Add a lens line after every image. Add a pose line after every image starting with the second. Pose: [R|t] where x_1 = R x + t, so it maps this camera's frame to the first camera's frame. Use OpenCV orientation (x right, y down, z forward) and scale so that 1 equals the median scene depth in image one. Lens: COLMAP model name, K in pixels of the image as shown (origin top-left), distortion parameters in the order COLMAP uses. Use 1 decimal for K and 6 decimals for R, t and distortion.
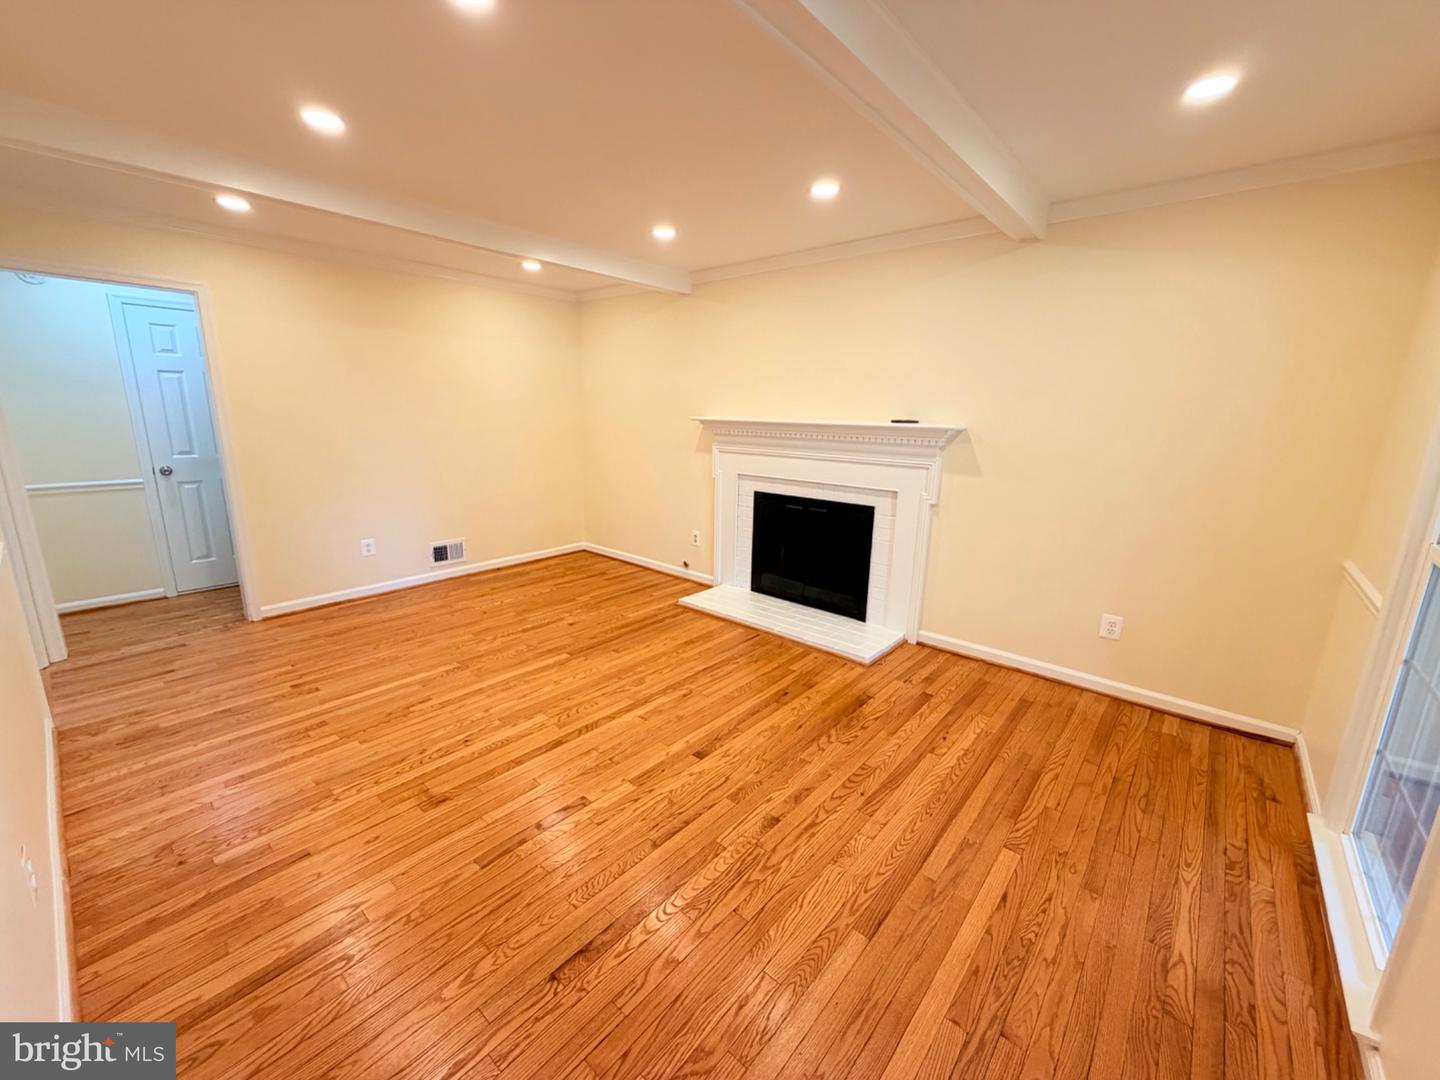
lens RADIAL K [[579.1, 0, 712.1], [0, 579.1, 541.0], [0, 0, 1]] dist [0.001772, 0.000342]
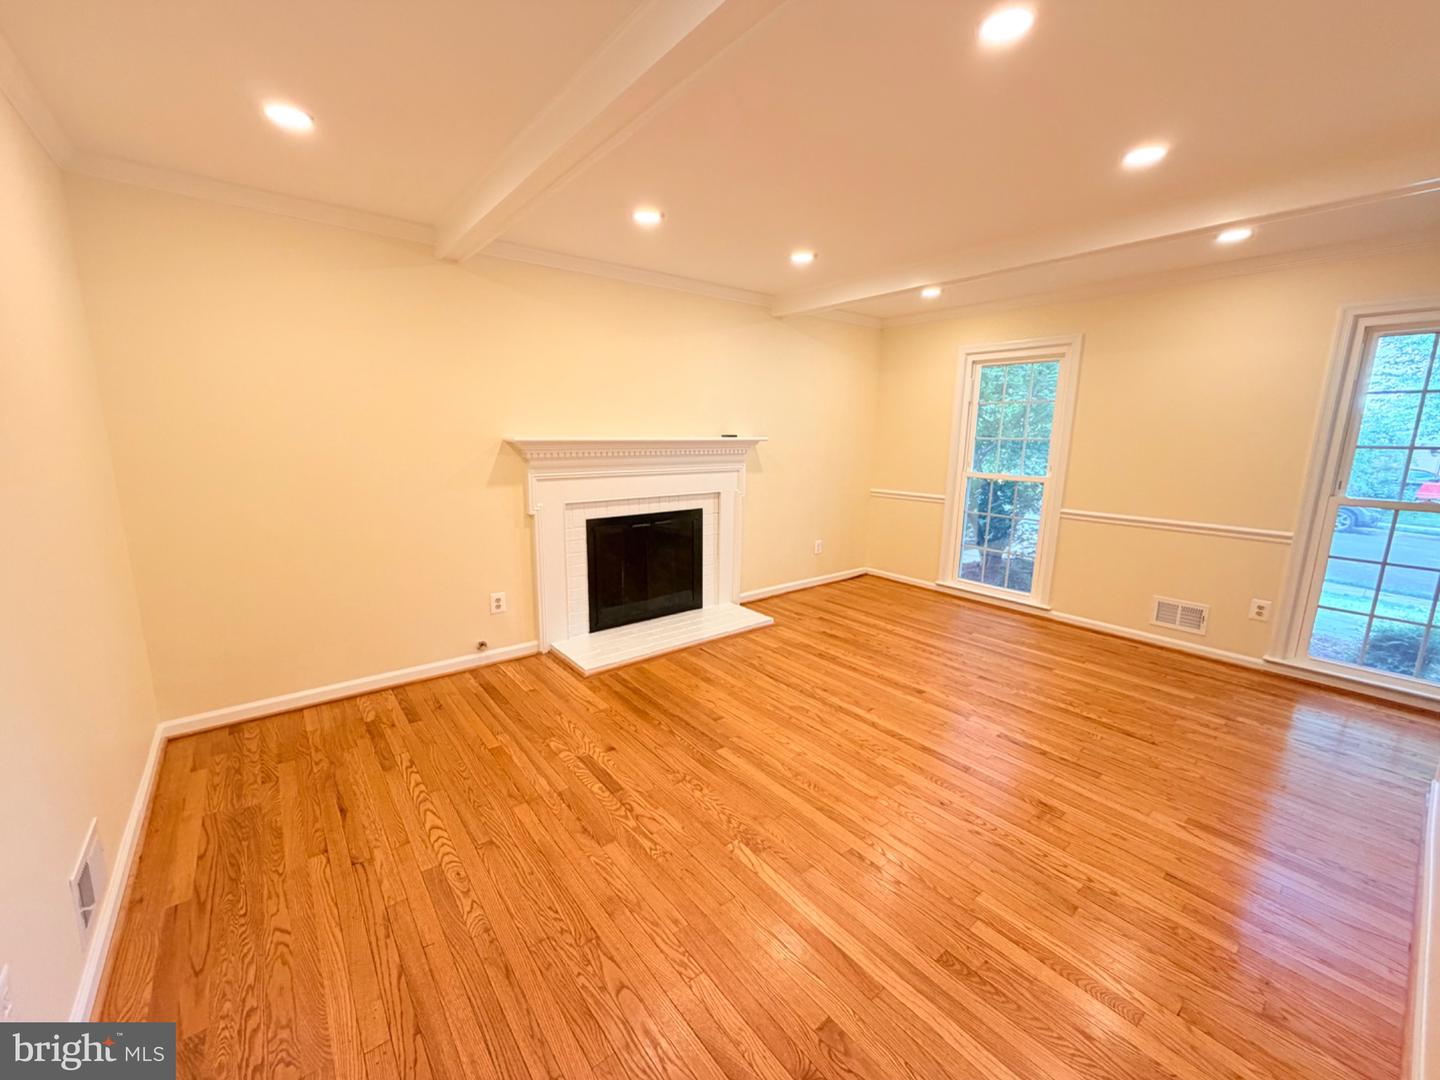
lens RADIAL K [[579.1, 0, 716.1], [0, 579.1, 539.5], [0, 0, 1]] dist [0.001772, 0.000342]
pose [[0.177957, -0.199727, 0.963556, -0.946391], [0.213897, 0.963625, 0.160237, -0.198996], [-0.960510, 0.177587, 0.214205, 0.800873]]
